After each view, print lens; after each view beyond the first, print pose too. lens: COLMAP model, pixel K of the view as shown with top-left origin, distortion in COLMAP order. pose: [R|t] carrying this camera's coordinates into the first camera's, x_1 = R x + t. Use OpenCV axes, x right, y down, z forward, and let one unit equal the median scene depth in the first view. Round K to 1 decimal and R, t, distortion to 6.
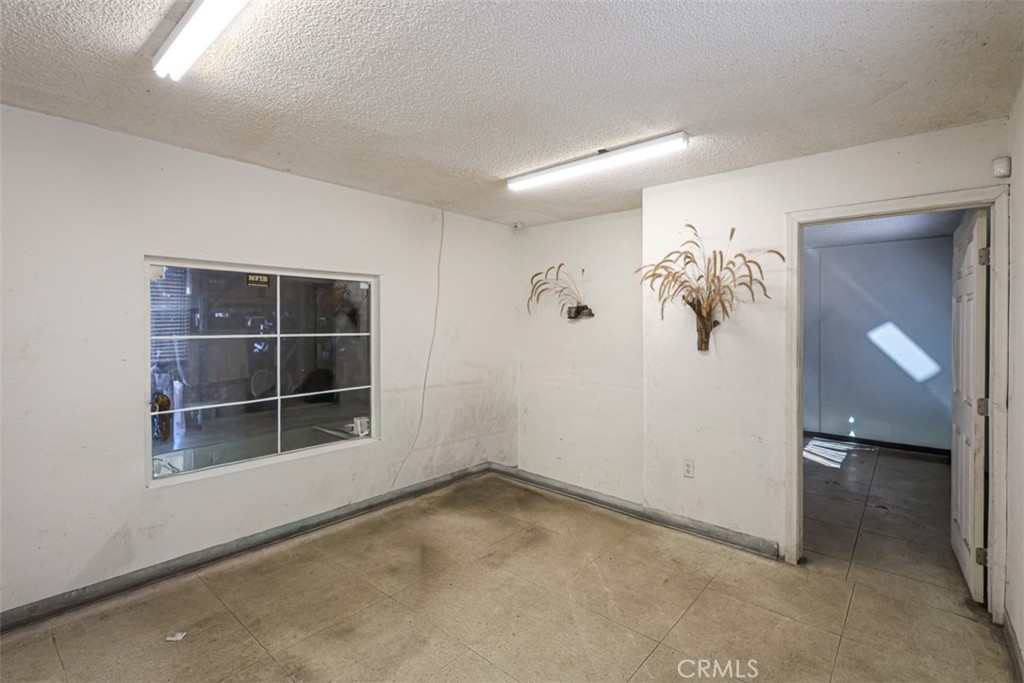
lens RADIAL K [[469.4, 0, 512.3], [0, 469.4, 327.7], [0, 0, 1]] dist [0.001606, 0.000747]
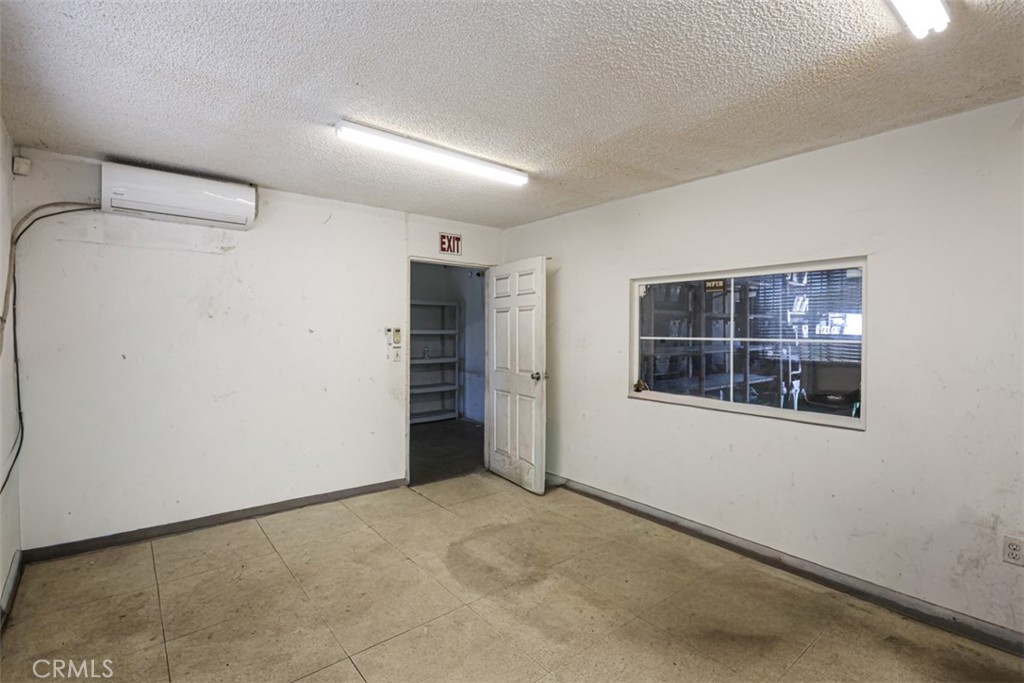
lens RADIAL K [[469.4, 0, 501.8], [0, 469.4, 331.4], [0, 0, 1]] dist [0.001606, 0.000747]
pose [[-0.167844, 0.006654, -0.985791, 0.566444], [-0.007558, 0.999939, 0.008036, -0.004176], [0.985785, 0.008800, -0.167783, 0.707198]]
